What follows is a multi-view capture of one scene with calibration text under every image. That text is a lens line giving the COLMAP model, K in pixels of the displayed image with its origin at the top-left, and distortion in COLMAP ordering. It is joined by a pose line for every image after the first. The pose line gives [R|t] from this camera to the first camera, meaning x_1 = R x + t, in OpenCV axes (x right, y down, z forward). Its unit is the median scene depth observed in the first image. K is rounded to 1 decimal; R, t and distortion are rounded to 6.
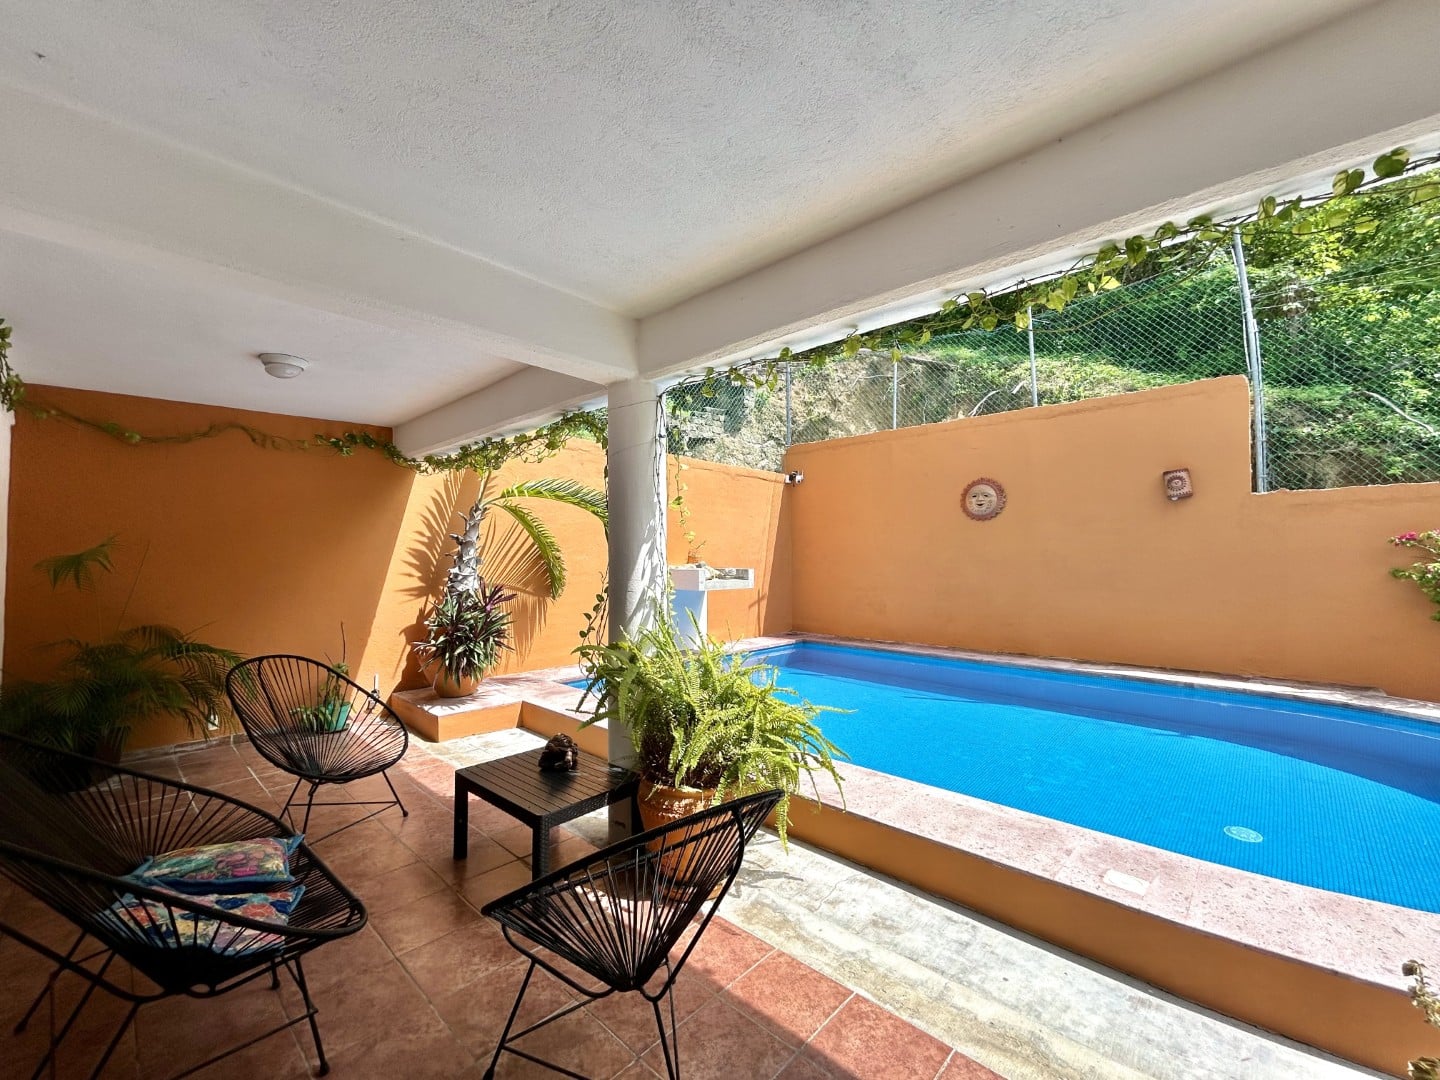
lens RADIAL K [[582.1, 0, 721.6], [0, 582.1, 520.8], [0, 0, 1]] dist [-0.000820, -0.000105]
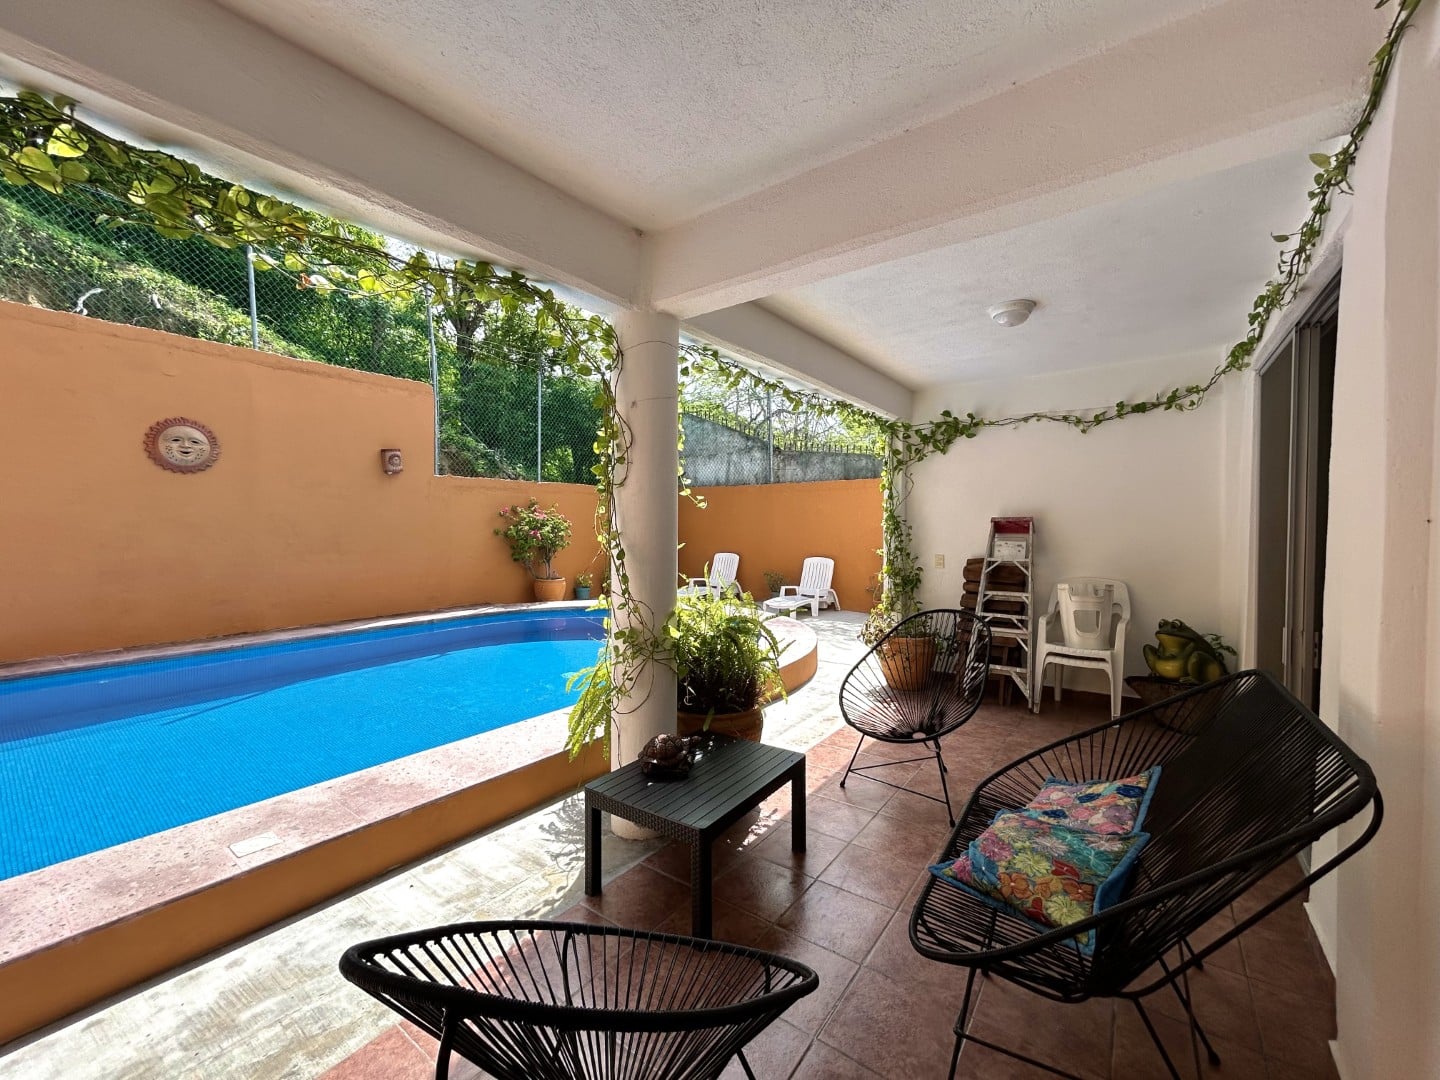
lens RADIAL K [[586.0, 0, 720.0], [0, 586.0, 540.0], [0, 0, 1]] dist [0.000595, 0.000320]
pose [[-0.105271, -0.024850, 0.994133, -0.399291], [-0.063200, 0.997834, 0.018250, 0.028476], [-0.992433, -0.060908, -0.106613, 0.370406]]
